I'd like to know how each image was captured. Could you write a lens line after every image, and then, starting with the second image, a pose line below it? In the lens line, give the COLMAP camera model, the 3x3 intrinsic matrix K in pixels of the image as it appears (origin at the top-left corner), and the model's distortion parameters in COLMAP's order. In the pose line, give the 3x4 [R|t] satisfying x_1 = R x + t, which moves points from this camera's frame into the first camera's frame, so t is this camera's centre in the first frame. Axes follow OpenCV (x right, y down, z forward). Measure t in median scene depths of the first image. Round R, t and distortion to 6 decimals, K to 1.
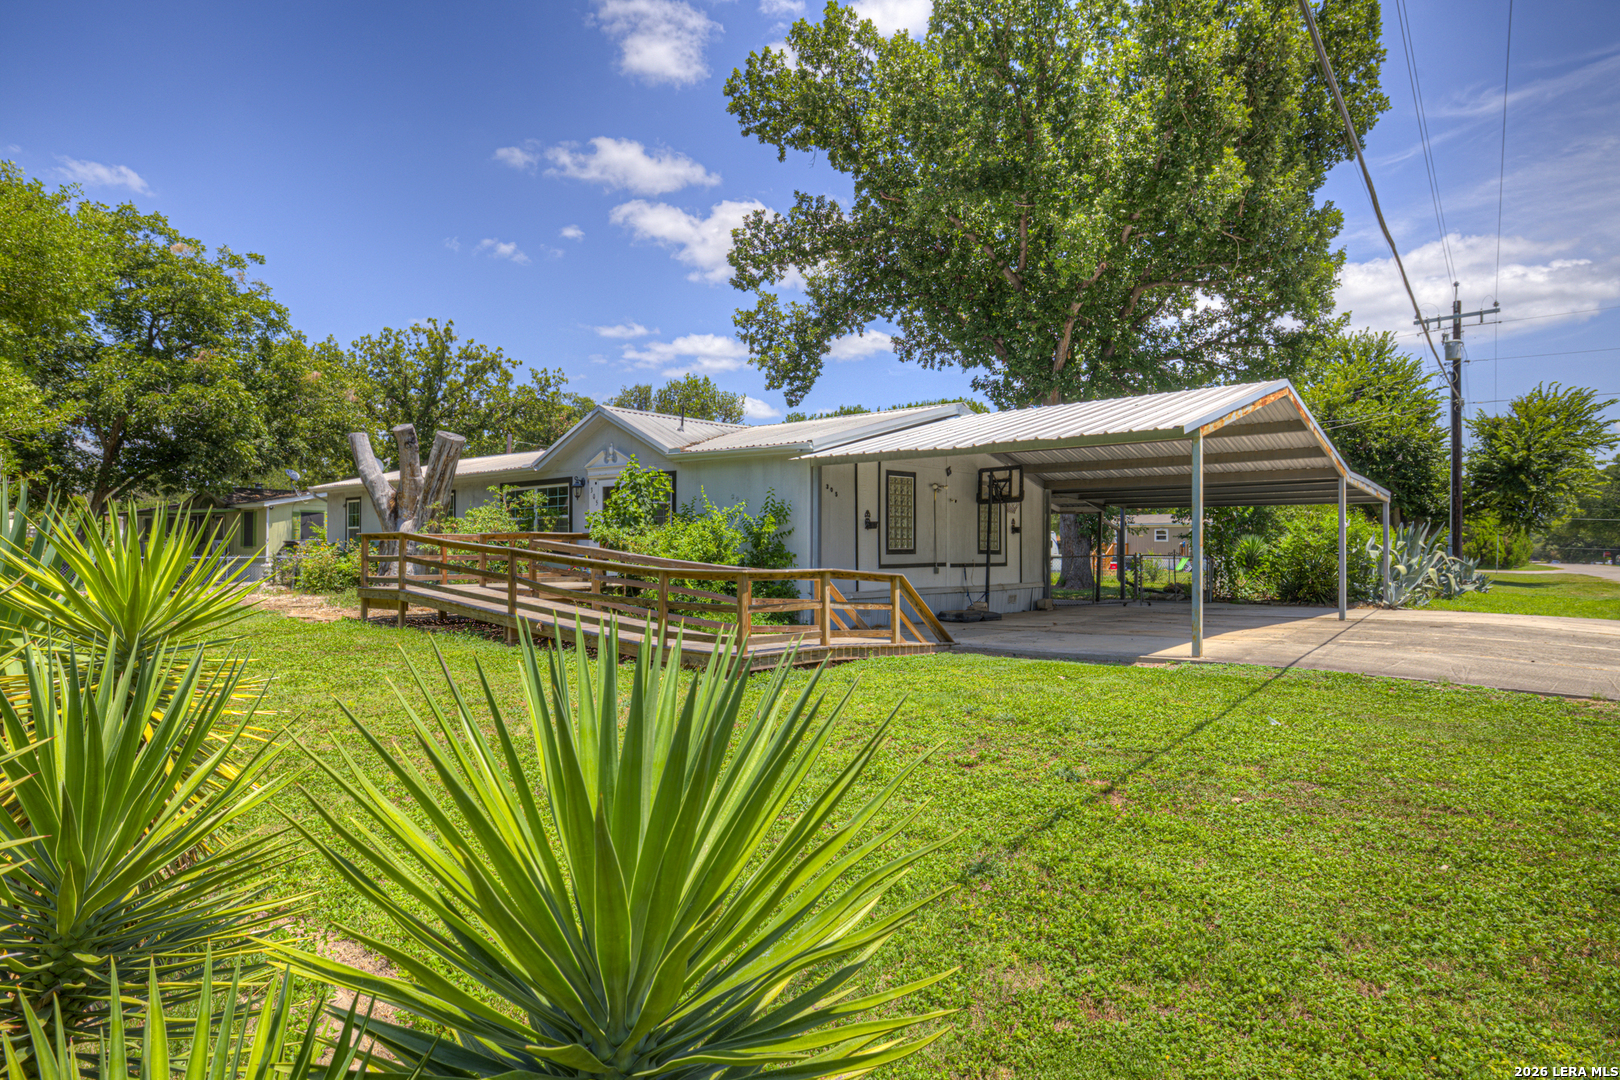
lens RADIAL K [[926.8, 0, 810.0], [0, 926.8, 540.0], [0, 0, 1]] dist [-0.021878, 0.002886]
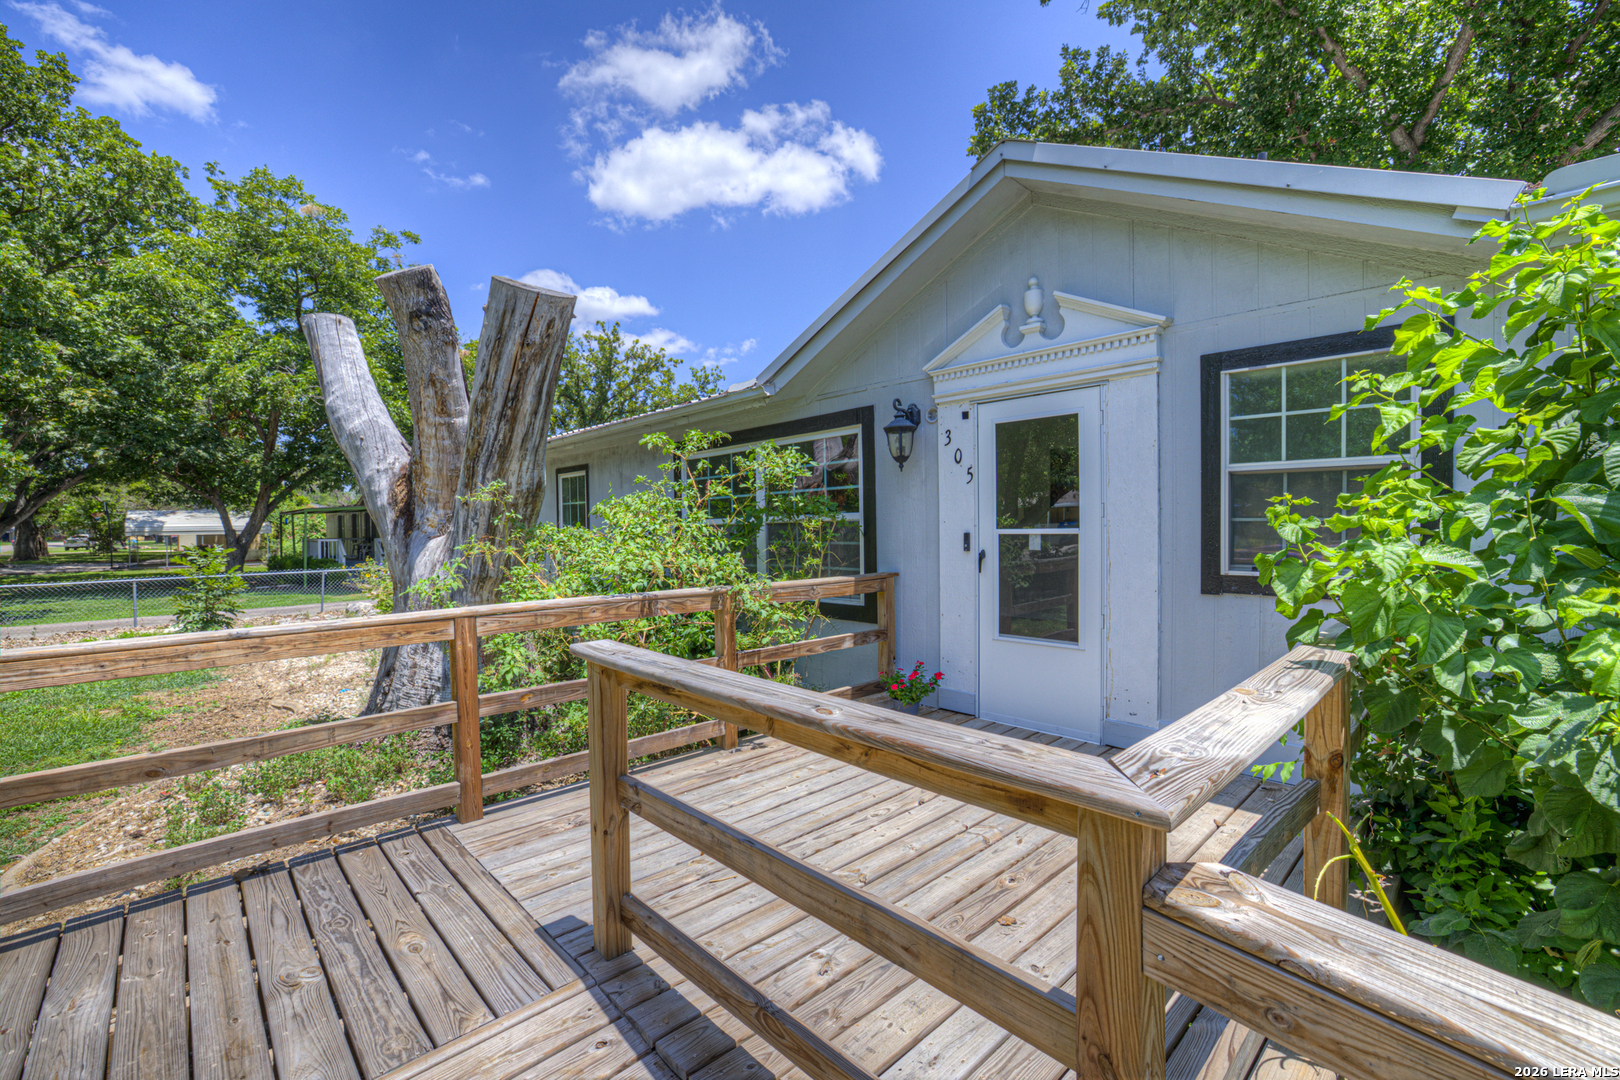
lens RADIAL K [[669.1, 0, 810.0], [0, 669.1, 540.0], [0, 0, 1]] dist [-0.043586, 0.008942]
pose [[0.993908, -0.010857, -0.109675, -0.158019], [0.014545, 0.999354, 0.032878, -0.015940], [0.109247, -0.034273, 0.993424, 0.461821]]
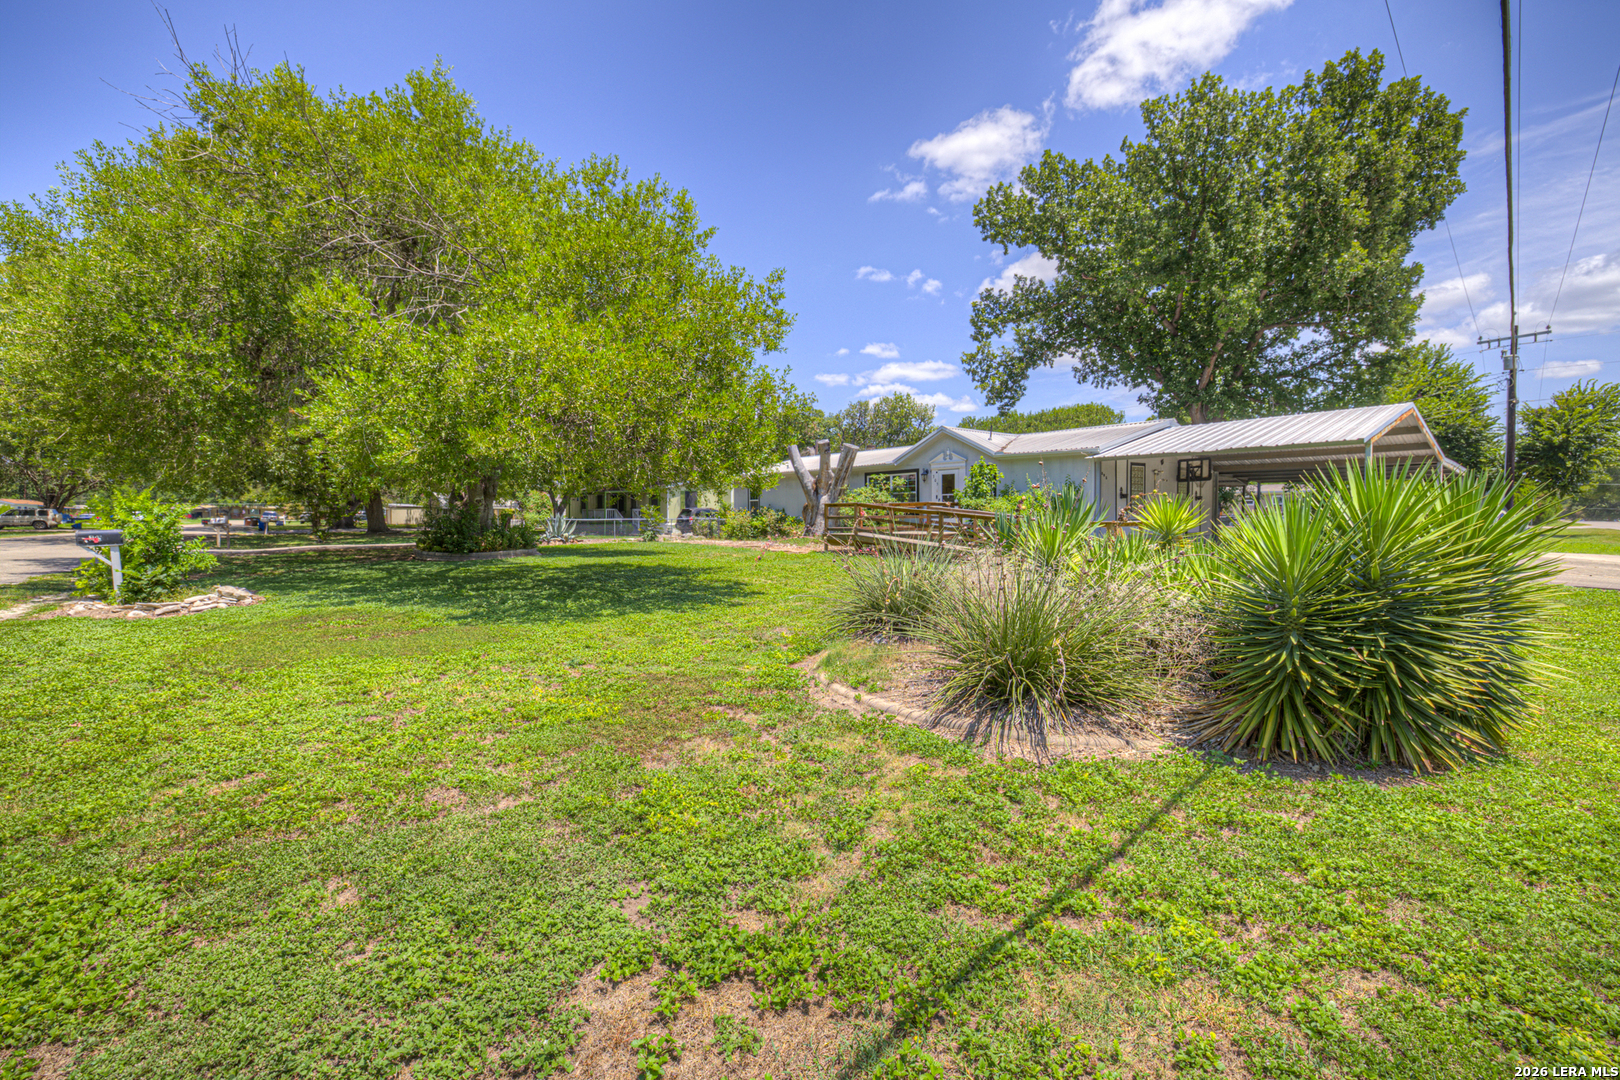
lens RADIAL K [[669.1, 0, 810.0], [0, 669.1, 540.0], [0, 0, 1]] dist [-0.043586, 0.008942]
pose [[0.981710, 0.001317, -0.190380, -0.137197], [0.008352, 0.998715, 0.049976, -0.000794], [0.190201, -0.050653, 0.980438, -0.145076]]
